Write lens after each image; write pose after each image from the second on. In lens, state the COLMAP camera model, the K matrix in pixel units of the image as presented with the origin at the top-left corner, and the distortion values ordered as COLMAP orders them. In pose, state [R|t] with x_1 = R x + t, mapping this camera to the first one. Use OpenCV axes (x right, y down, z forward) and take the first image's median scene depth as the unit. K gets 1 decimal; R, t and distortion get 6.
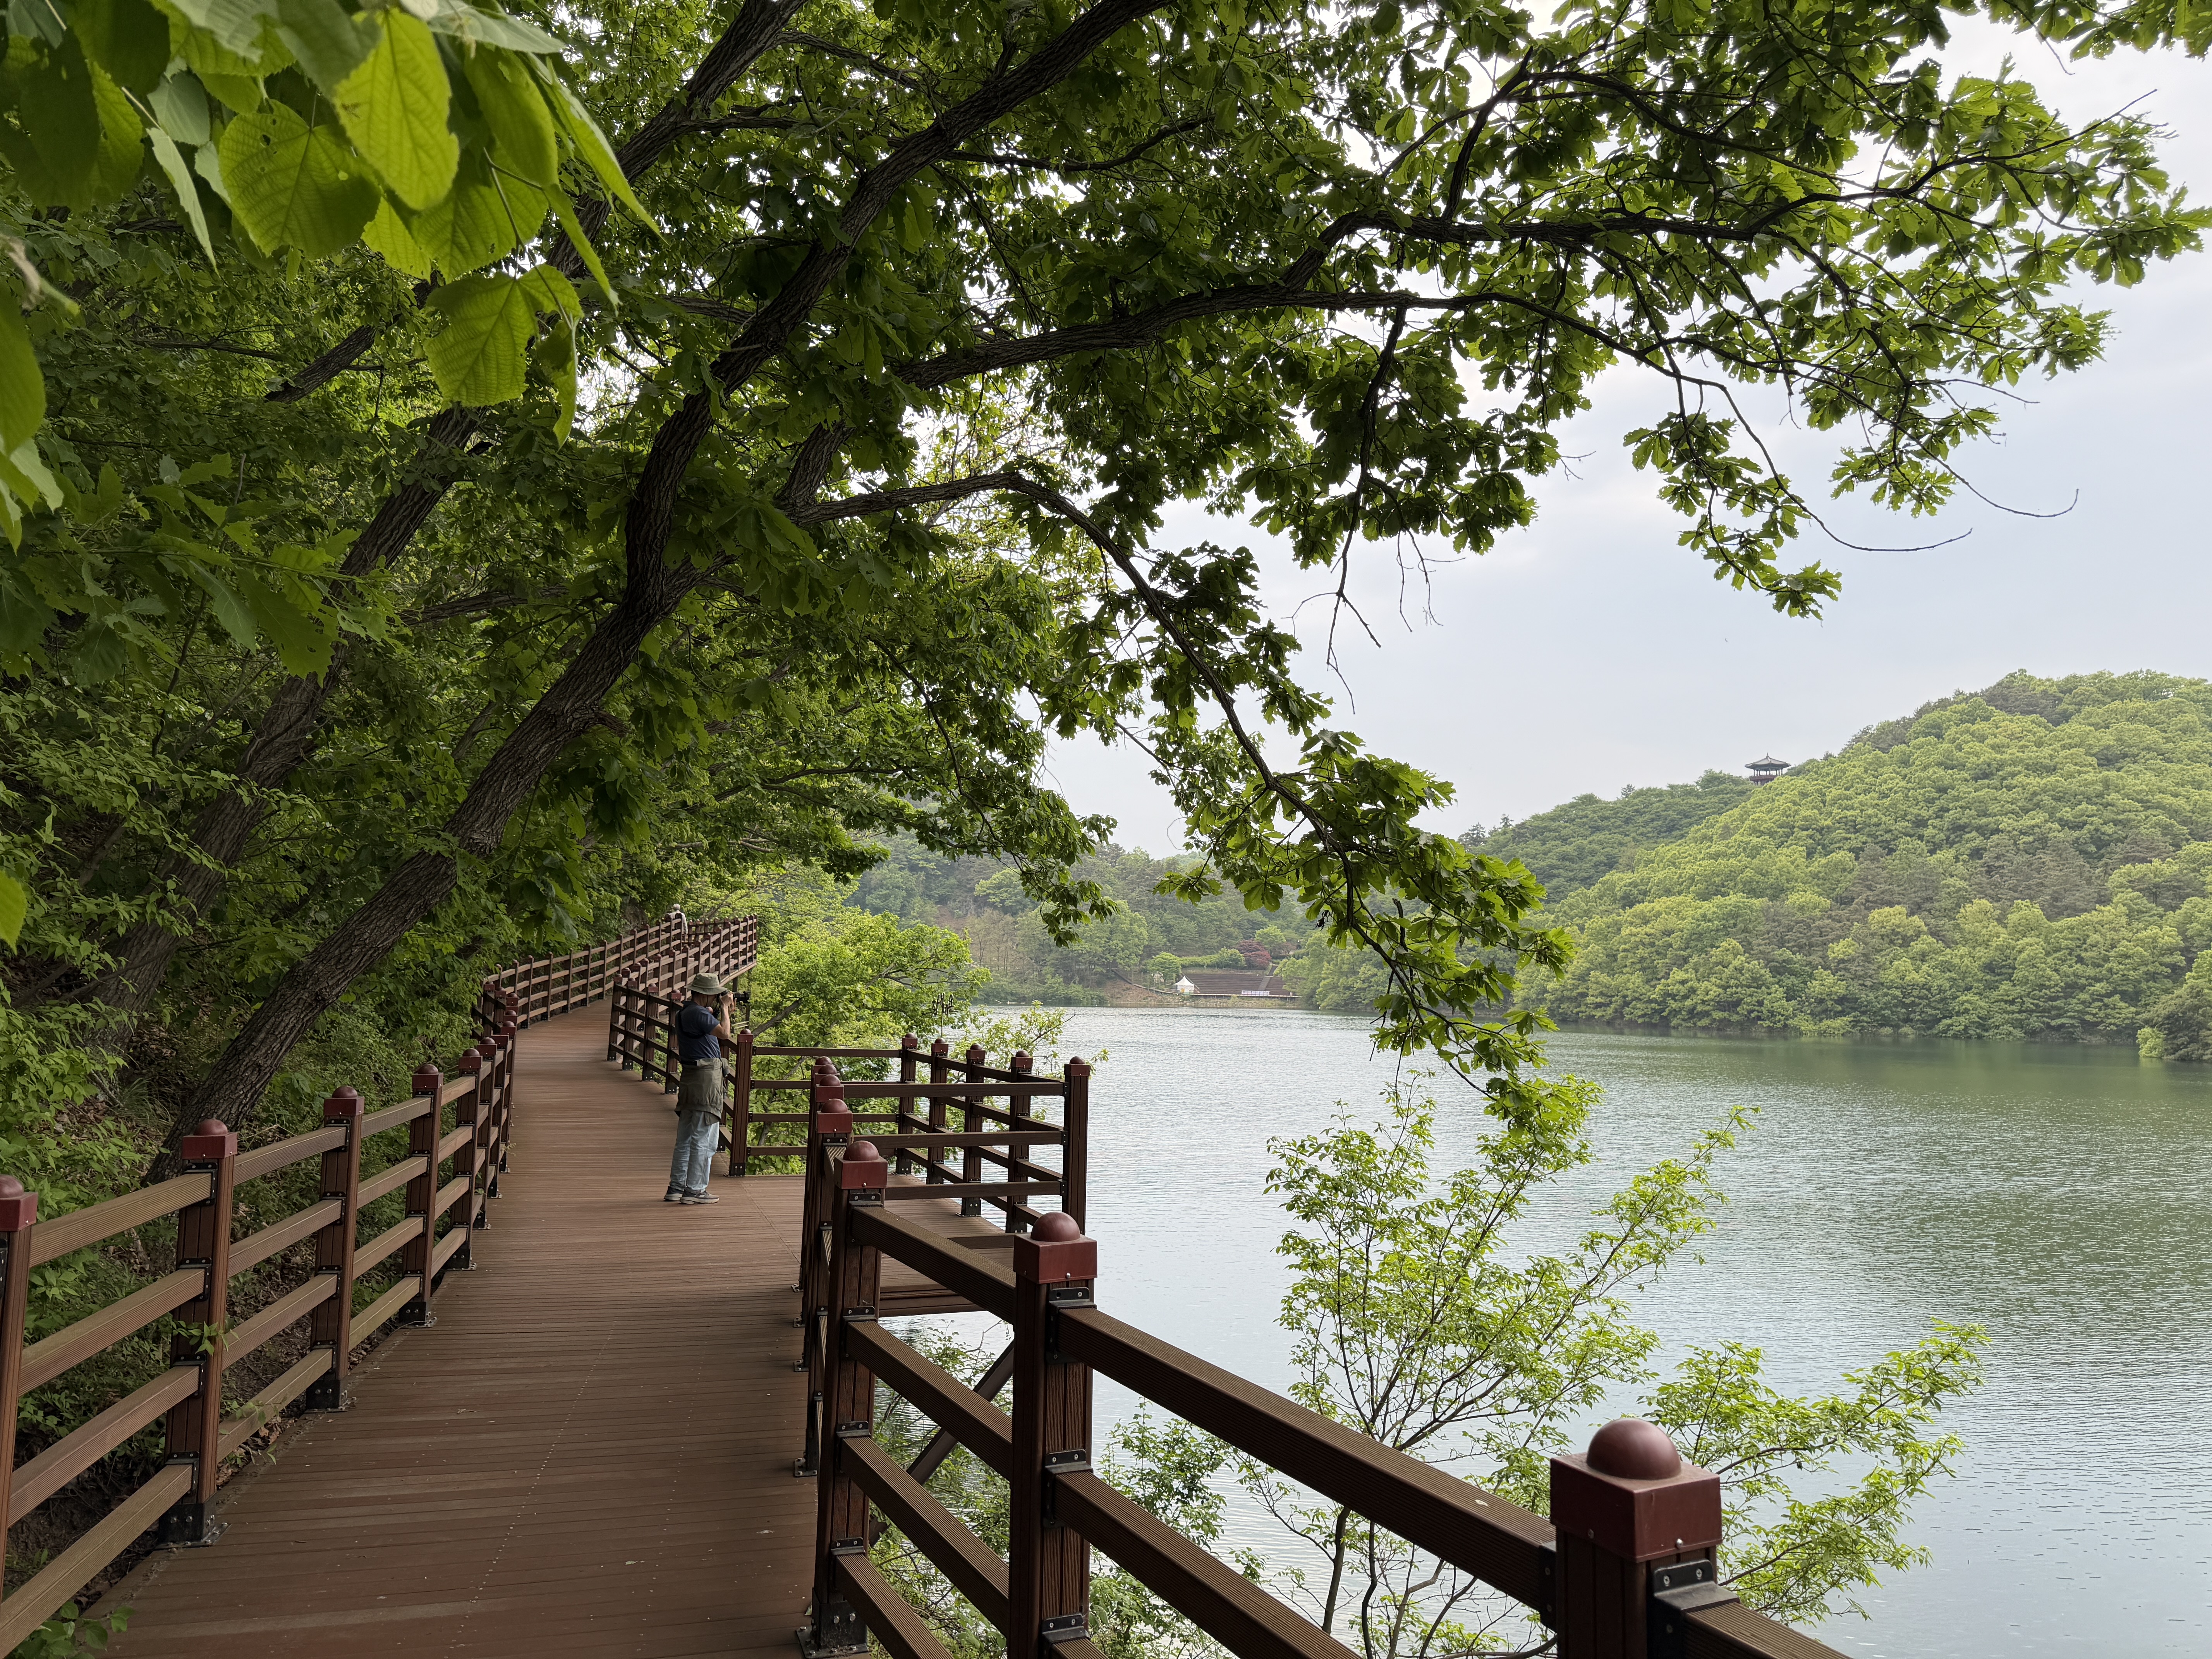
lens RADIAL K [[1547.9, 0, 1114.3], [0, 1547.9, 833.8], [0, 0, 1]] dist [0.028502, -0.047089]
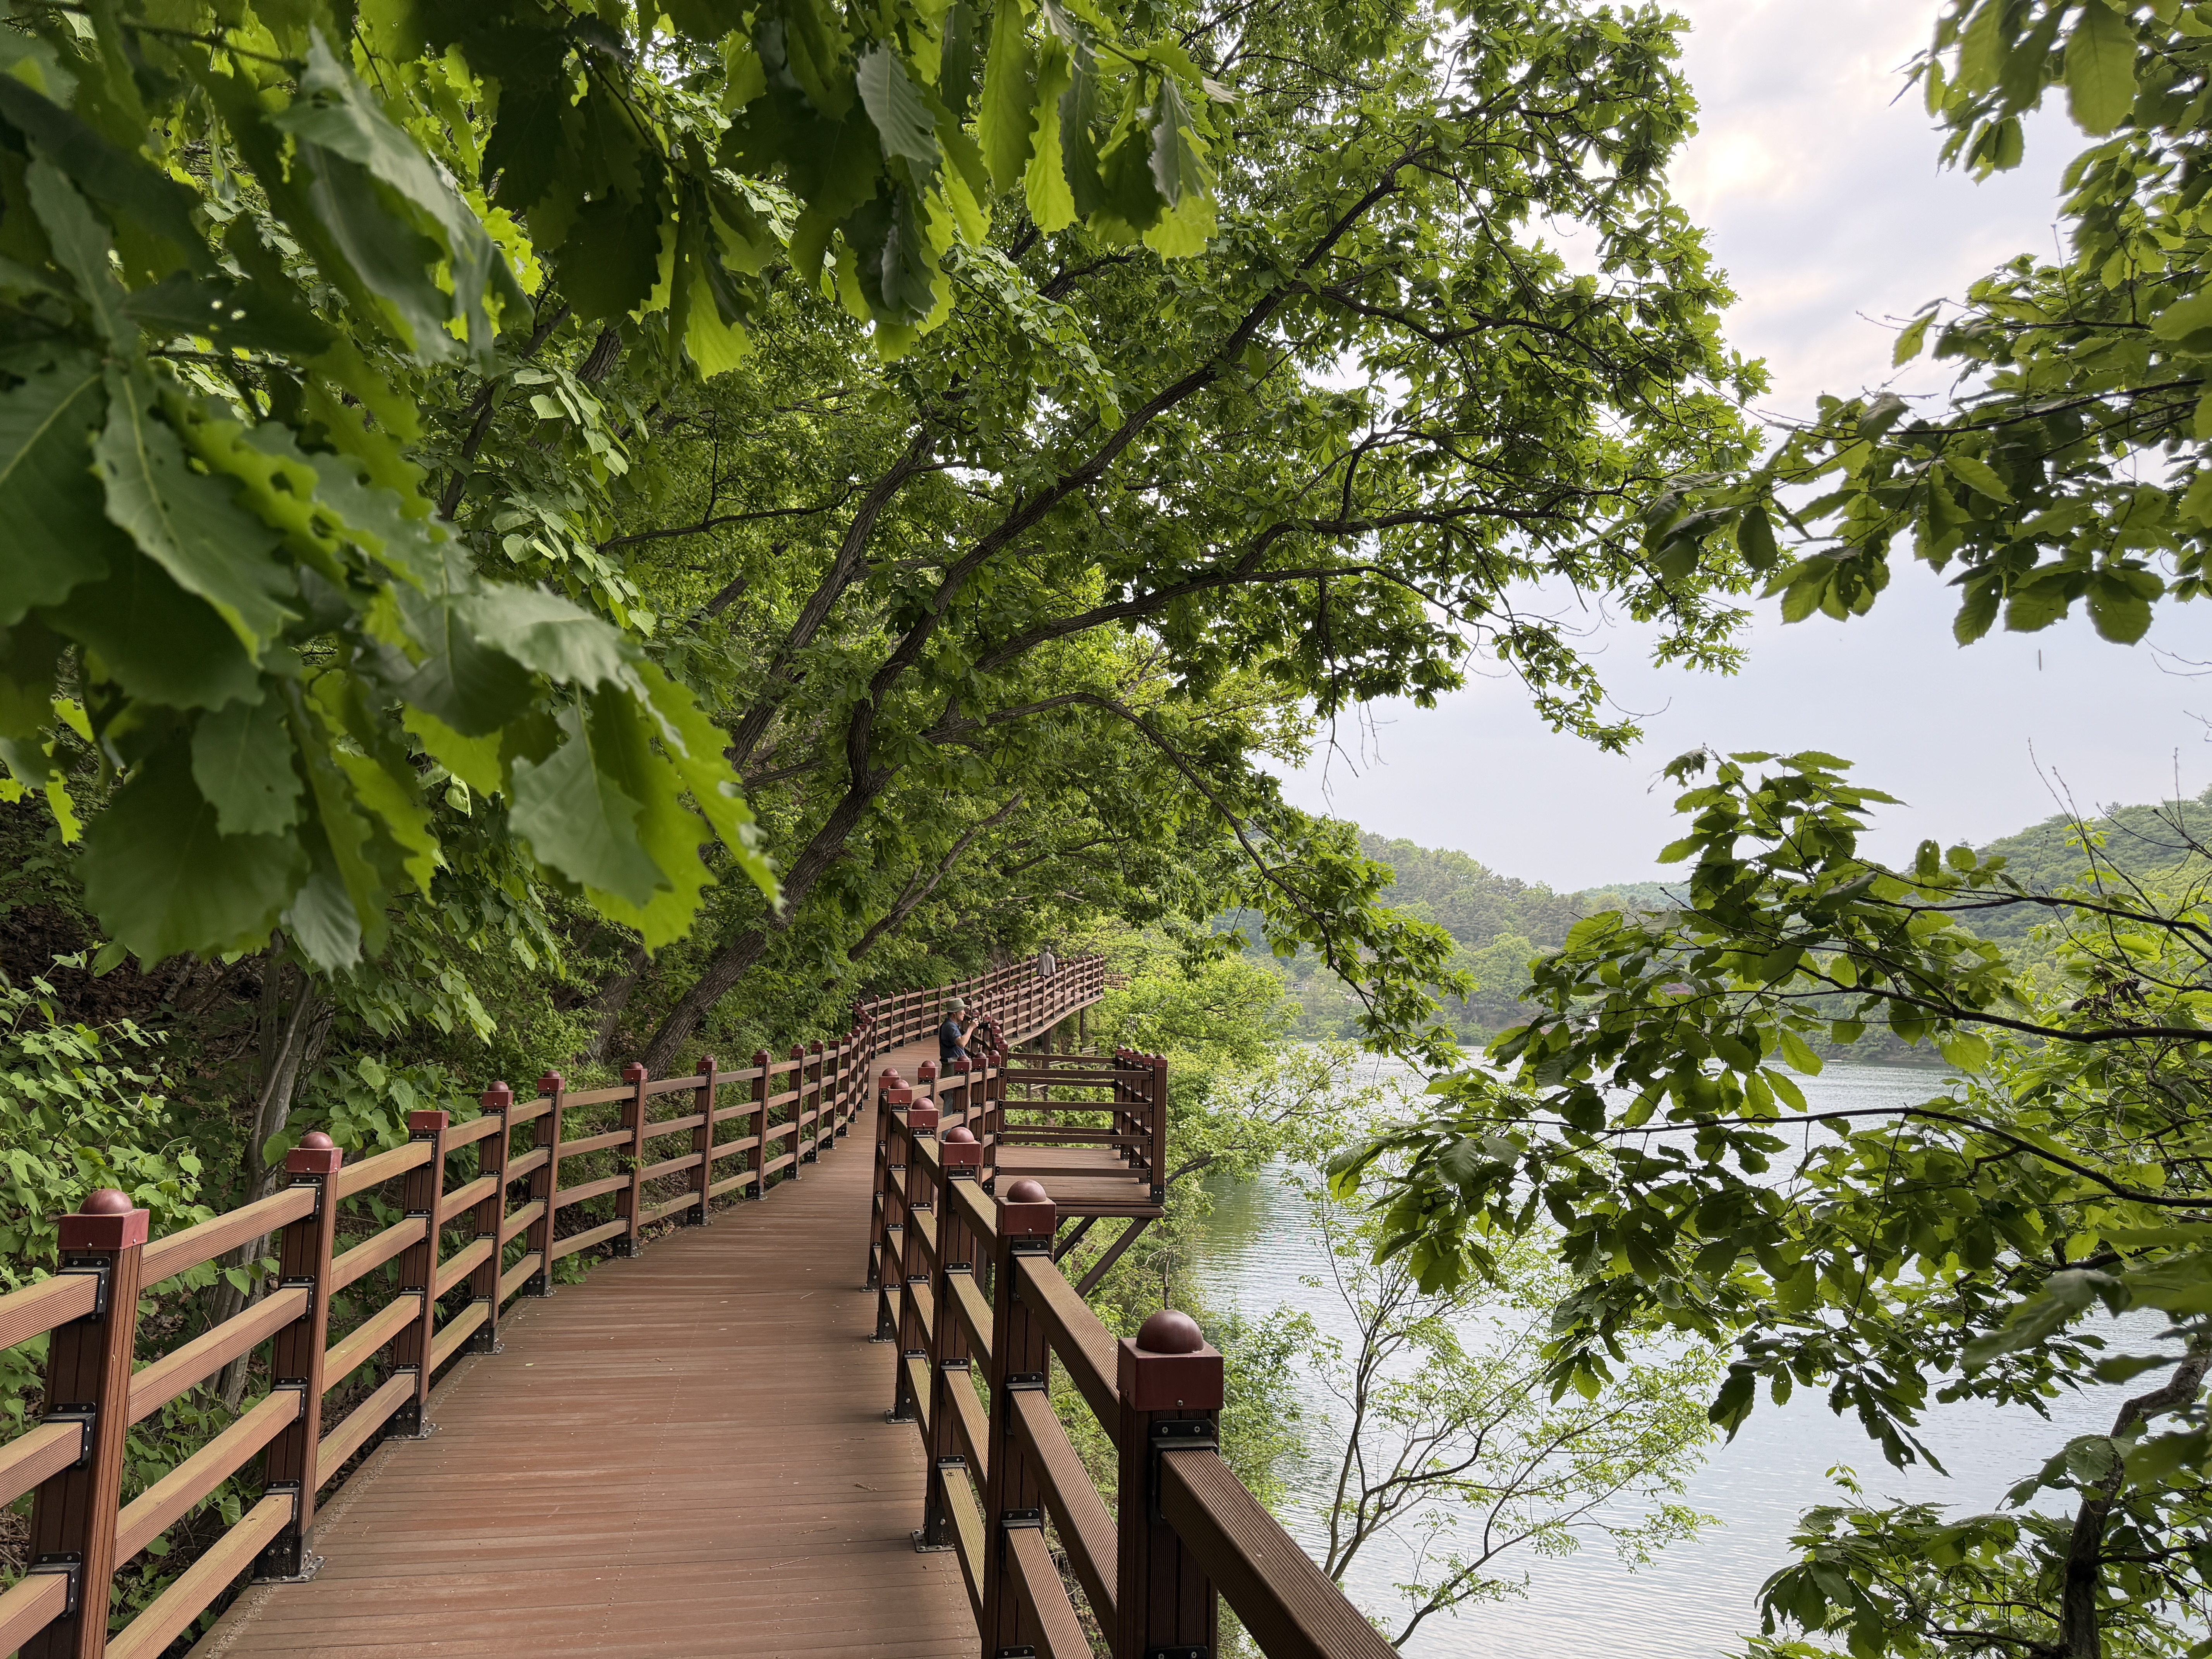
lens RADIAL K [[1547.9, 0, 1106.7], [0, 1547.9, 819.5], [0, 0, 1]] dist [0.028502, -0.047089]
pose [[0.964441, -0.026515, -0.262963, 0.329340], [0.018119, 0.999247, -0.034300, -0.034890], [0.263675, 0.028316, 0.964196, -0.481310]]
